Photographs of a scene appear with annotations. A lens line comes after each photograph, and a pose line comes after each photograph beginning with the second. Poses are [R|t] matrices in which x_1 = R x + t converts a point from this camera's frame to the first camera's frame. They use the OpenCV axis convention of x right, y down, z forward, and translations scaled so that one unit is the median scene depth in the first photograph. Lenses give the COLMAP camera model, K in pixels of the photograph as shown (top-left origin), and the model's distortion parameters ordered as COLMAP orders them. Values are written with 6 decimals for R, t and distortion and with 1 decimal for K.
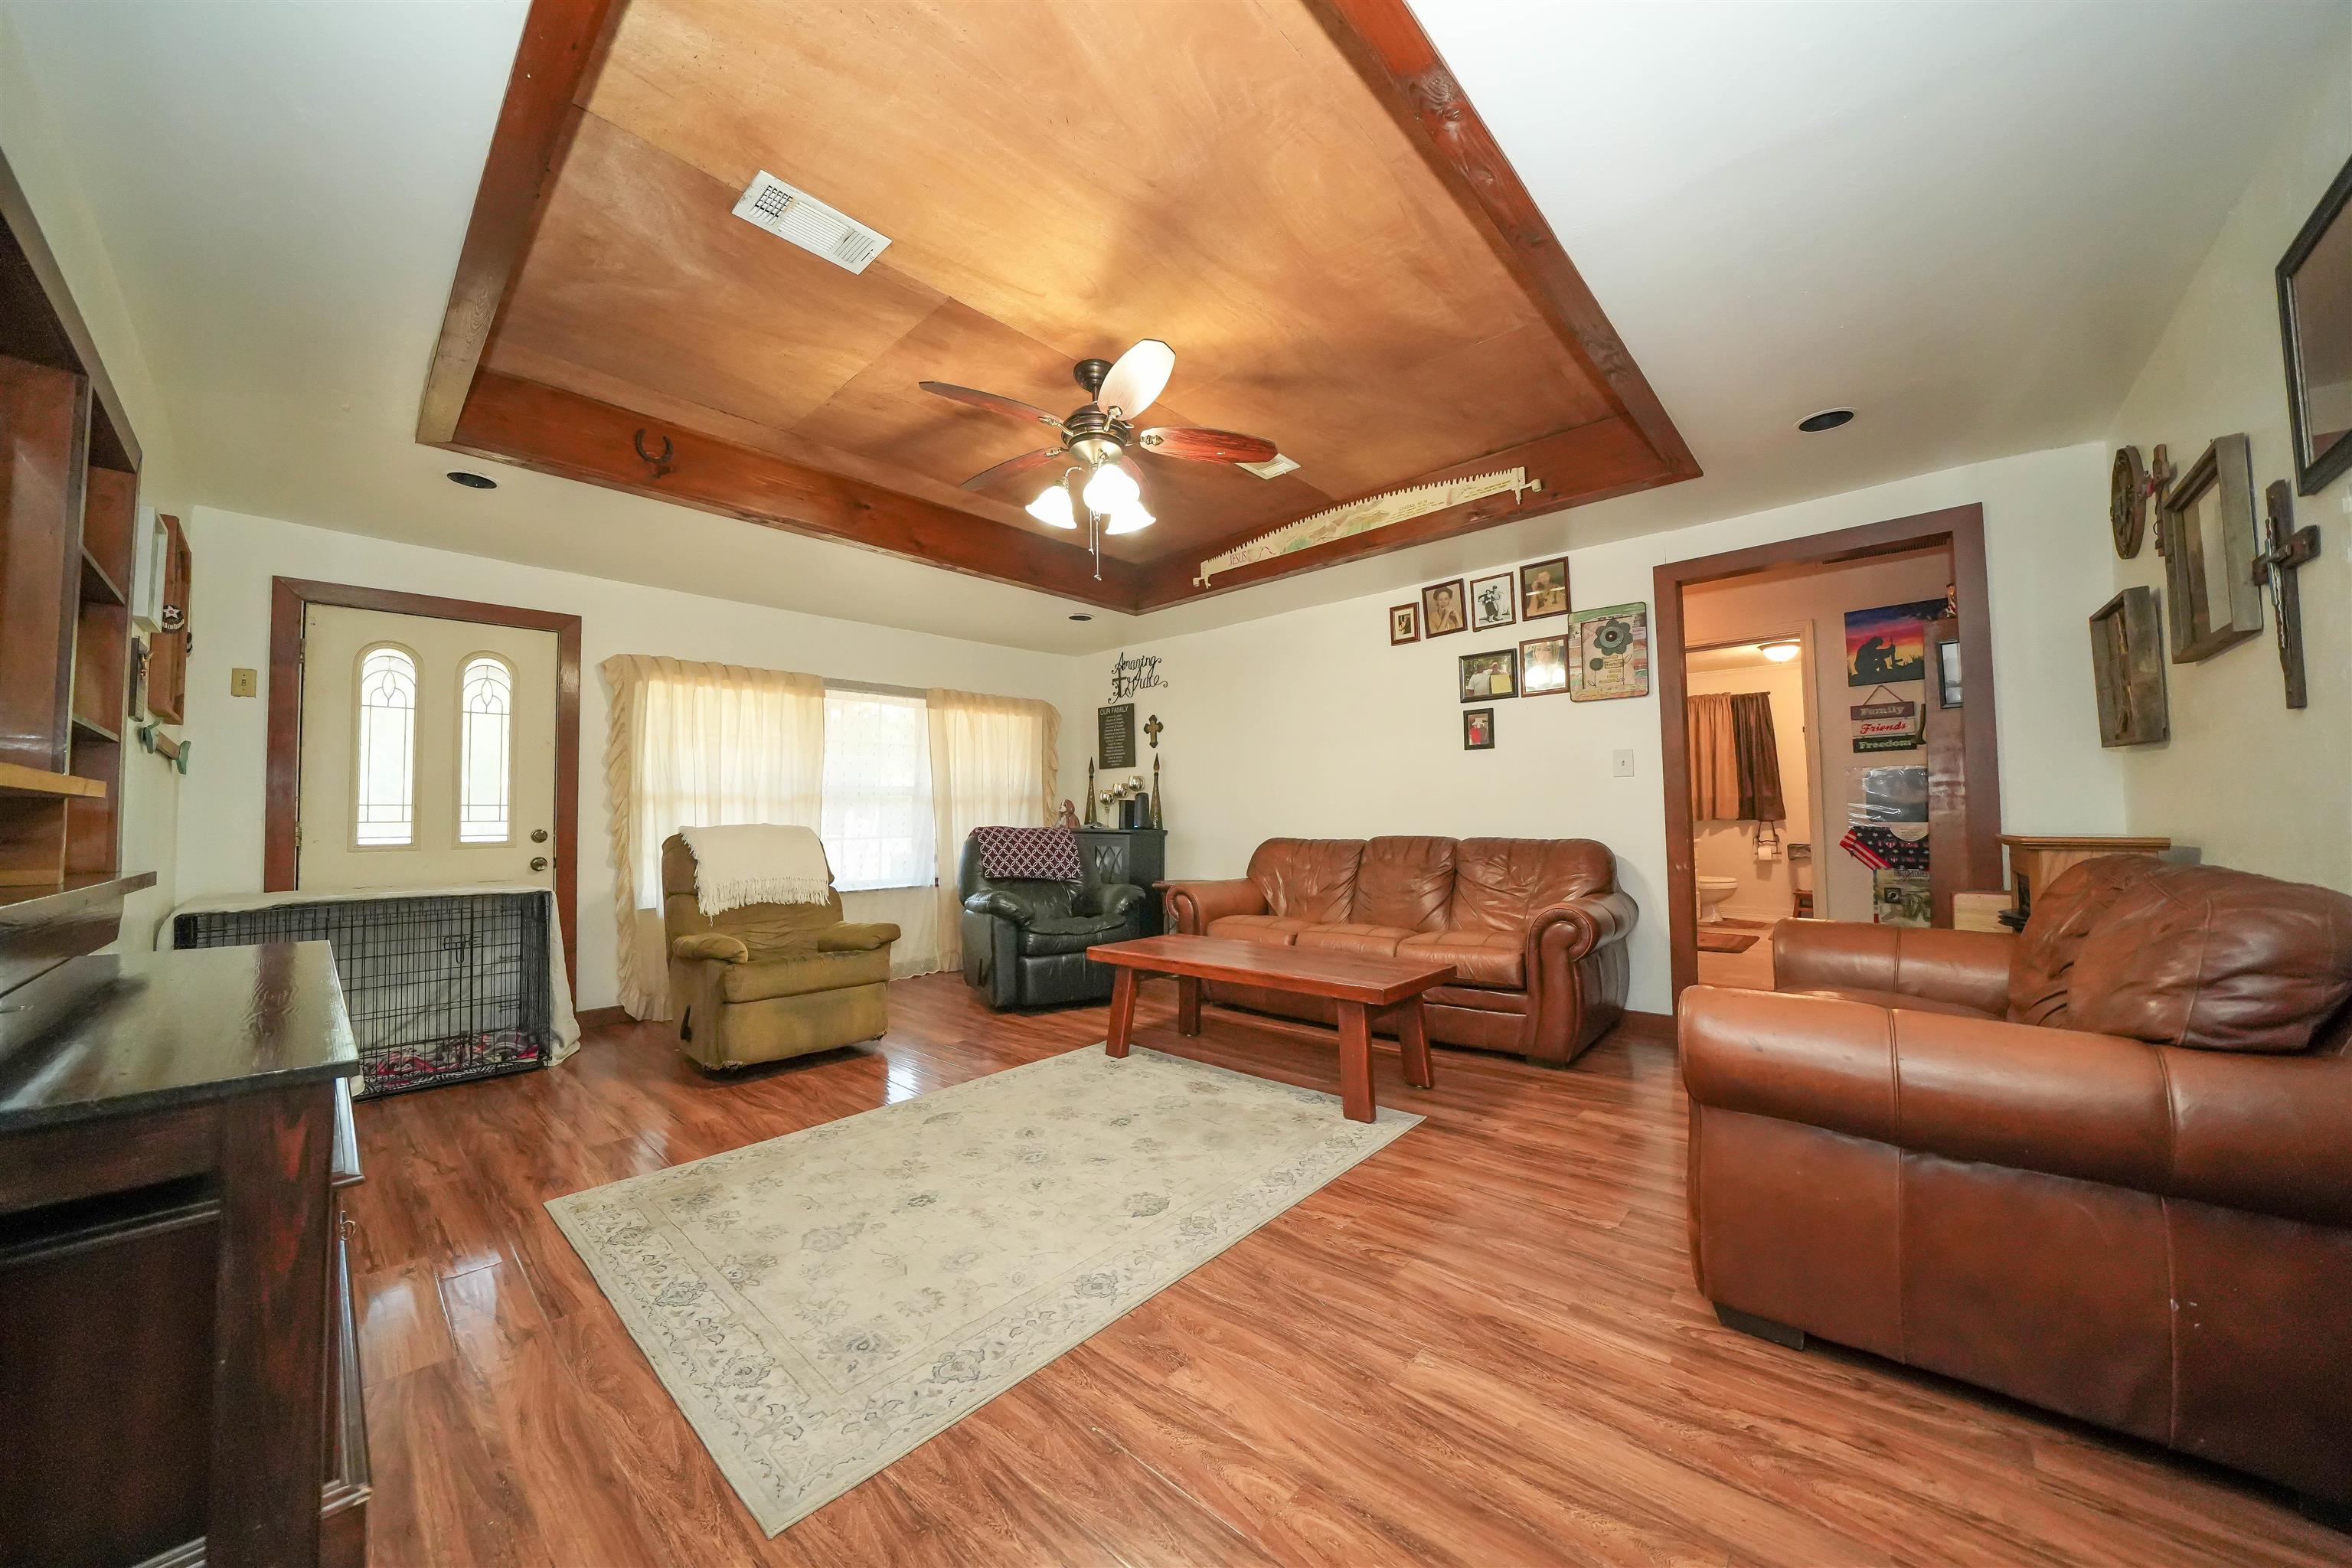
lens RADIAL K [[809.1, 0, 1166.7], [0, 809.1, 785.4], [0, 0, 1]] dist [-0.026058, 0.003355]
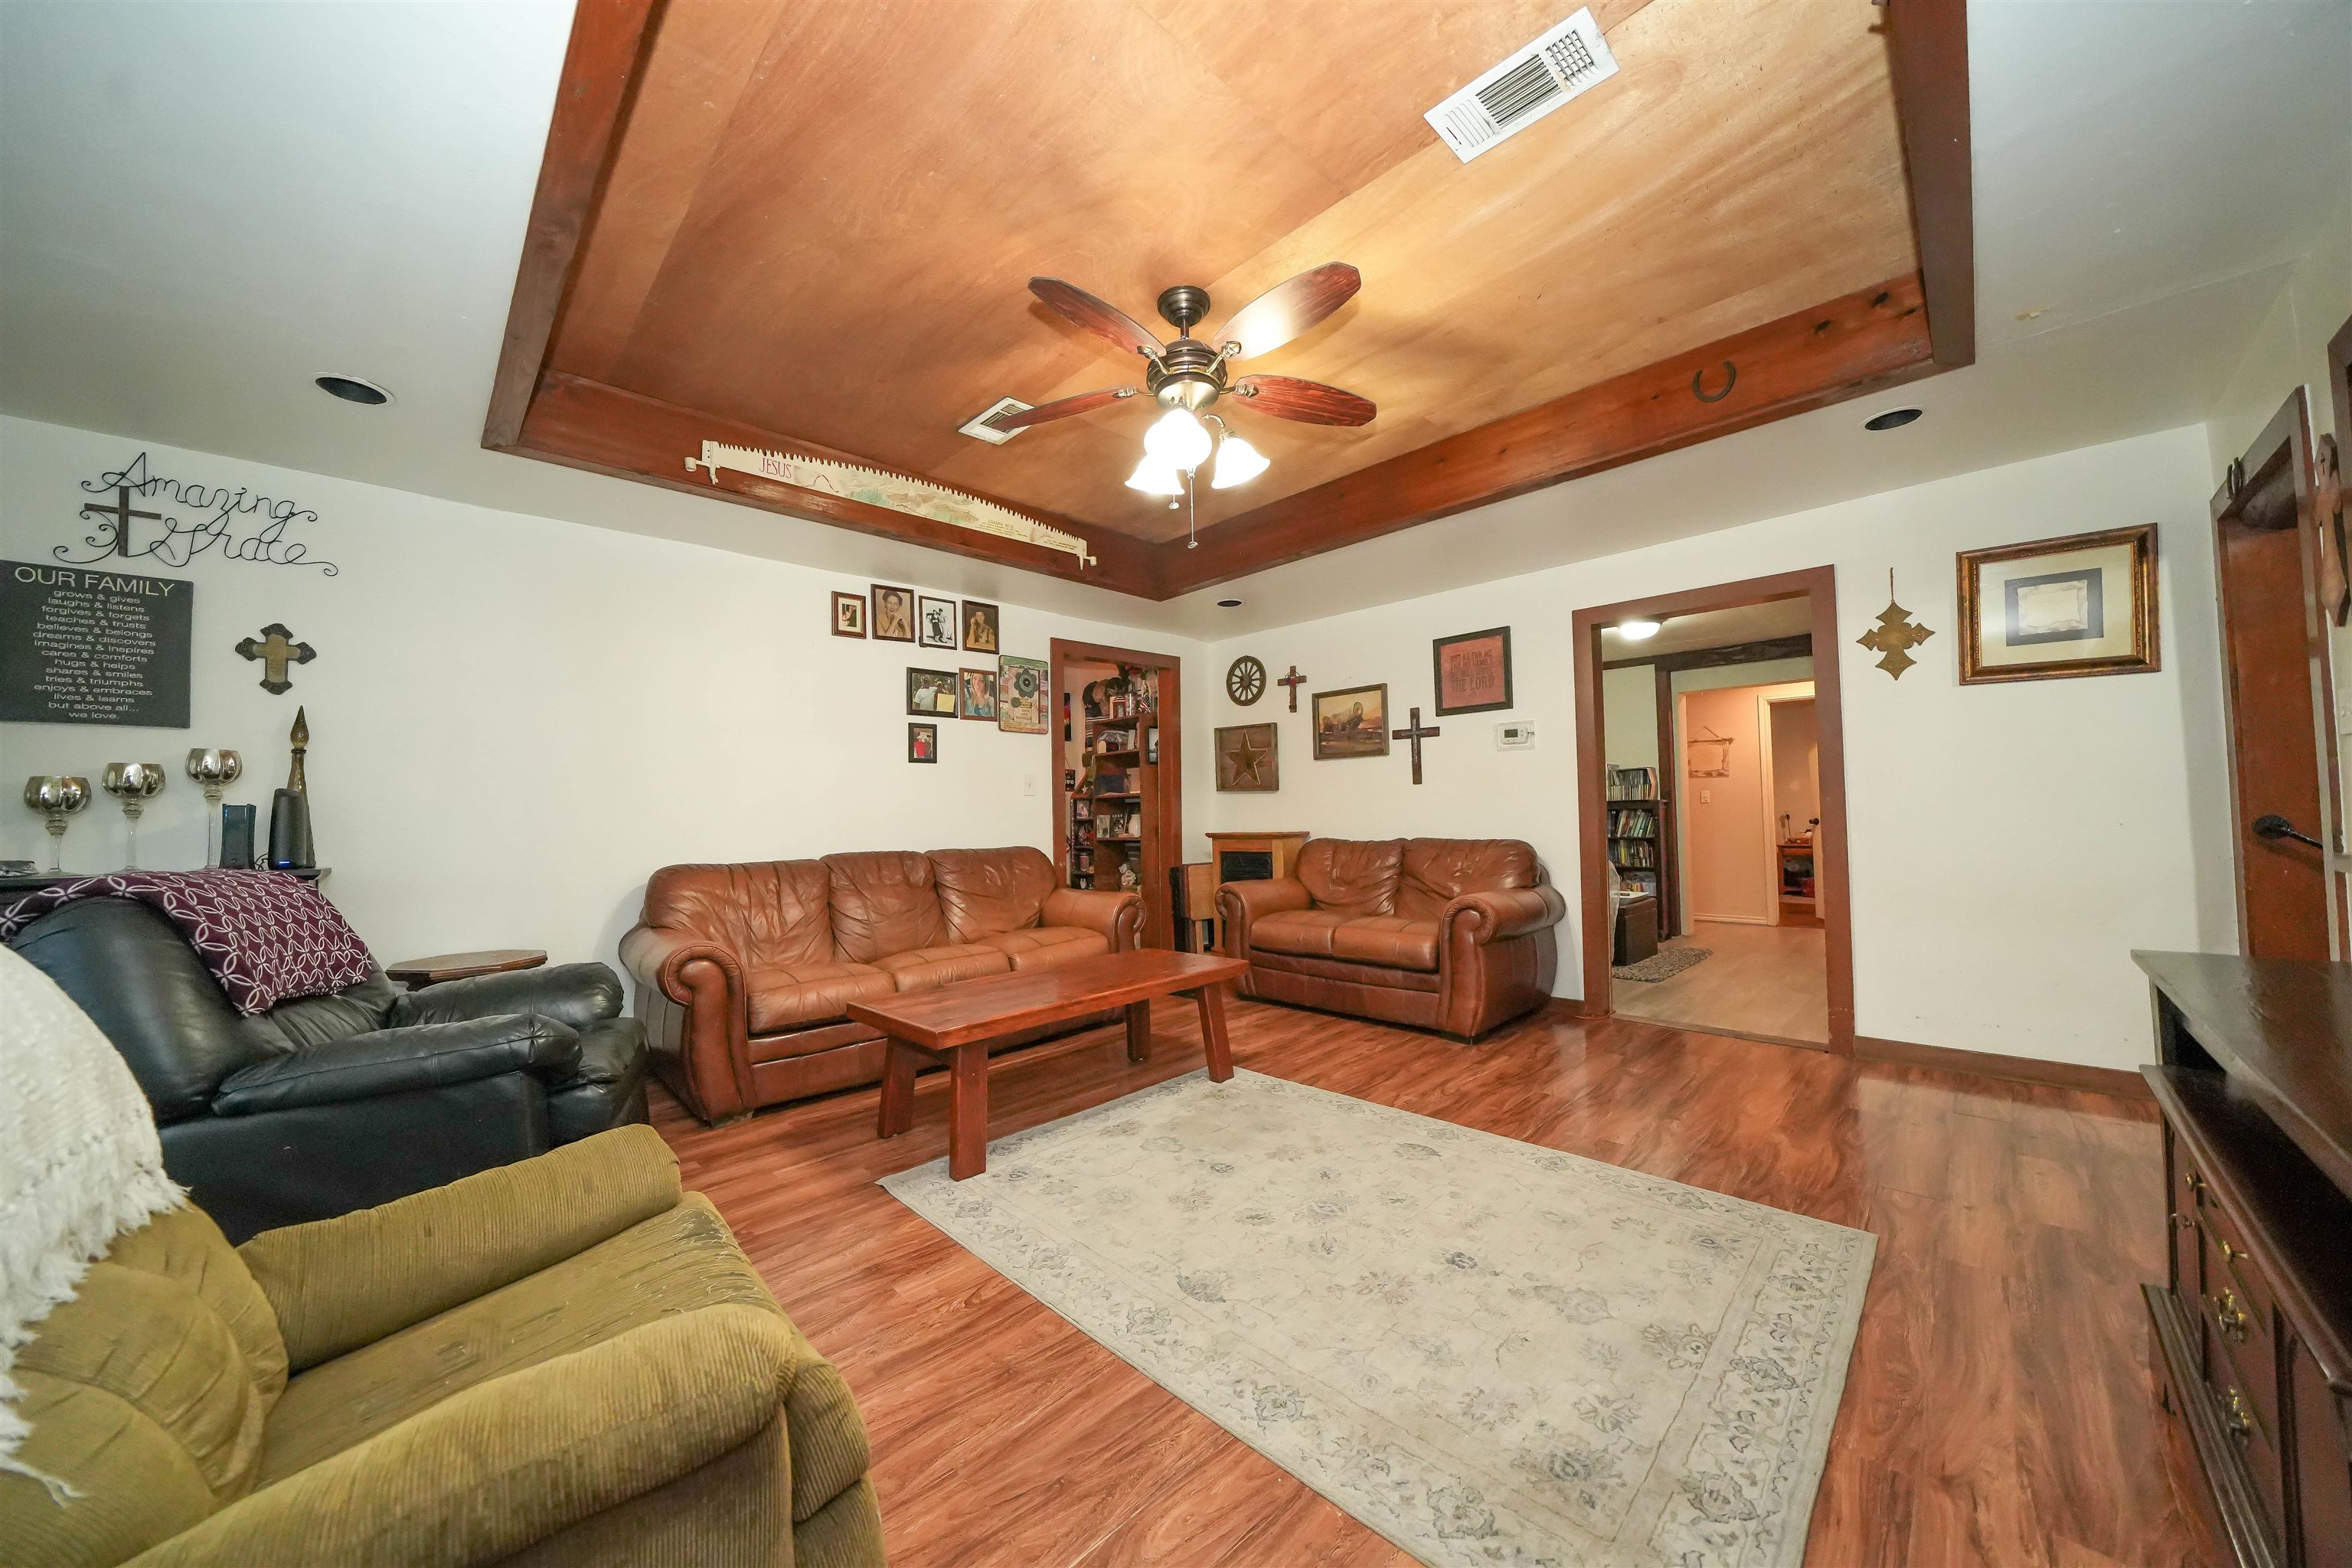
lens RADIAL K [[809.1, 0, 1166.7], [0, 809.1, 785.4], [0, 0, 1]] dist [-0.026058, 0.003355]
pose [[0.055711, 0.046642, 0.997357, -0.813156], [-0.020005, 0.998760, -0.045590, 0.031311], [-0.998246, -0.017413, 0.056575, 0.855564]]
